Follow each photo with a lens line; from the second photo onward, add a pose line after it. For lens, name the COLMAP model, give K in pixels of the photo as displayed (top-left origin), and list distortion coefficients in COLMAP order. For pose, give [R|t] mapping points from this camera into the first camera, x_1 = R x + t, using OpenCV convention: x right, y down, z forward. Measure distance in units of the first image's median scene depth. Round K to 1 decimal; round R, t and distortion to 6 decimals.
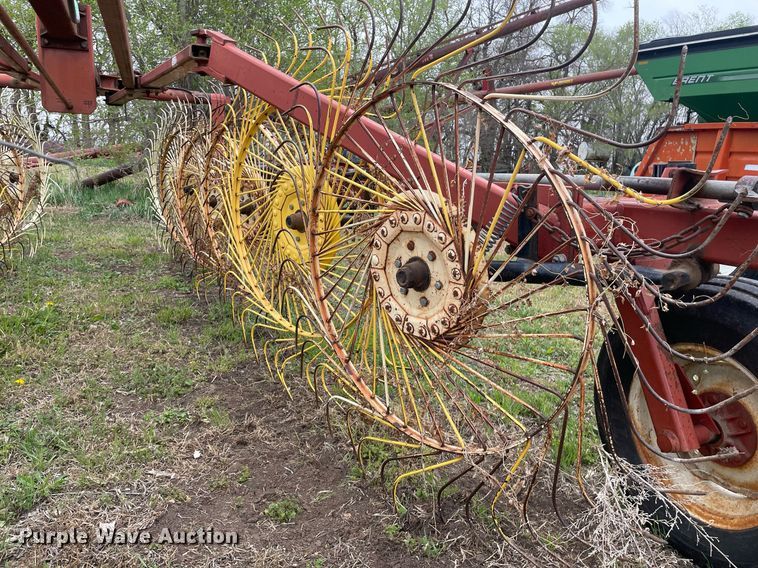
lens RADIAL K [[569.0, 0, 382.6], [0, 569.0, 275.5], [0, 0, 1]] dist [0.068175, -0.104204]
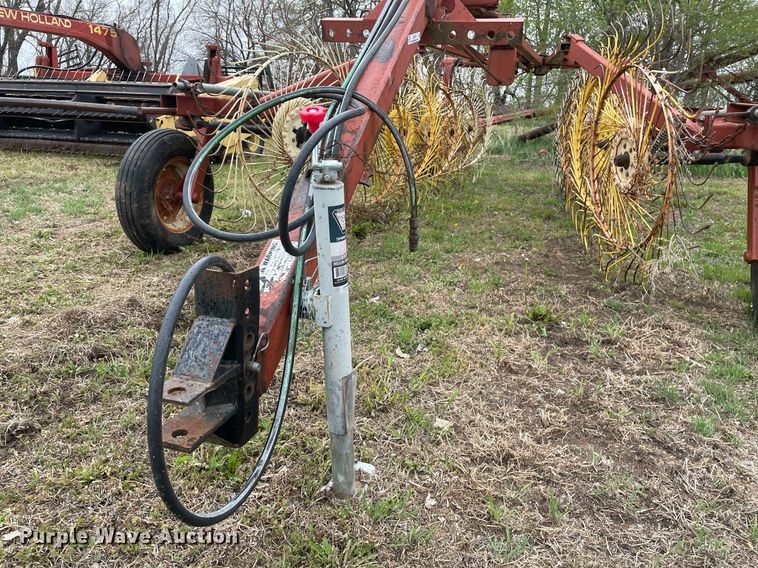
lens RADIAL K [[569.0, 0, 382.6], [0, 569.0, 275.5], [0, 0, 1]] dist [0.068175, -0.104204]
pose [[0.751907, 0.161791, -0.639108, 0.554714], [-0.120932, 0.986819, 0.107538, 0.202729], [0.648083, -0.003569, 0.761562, -0.792664]]
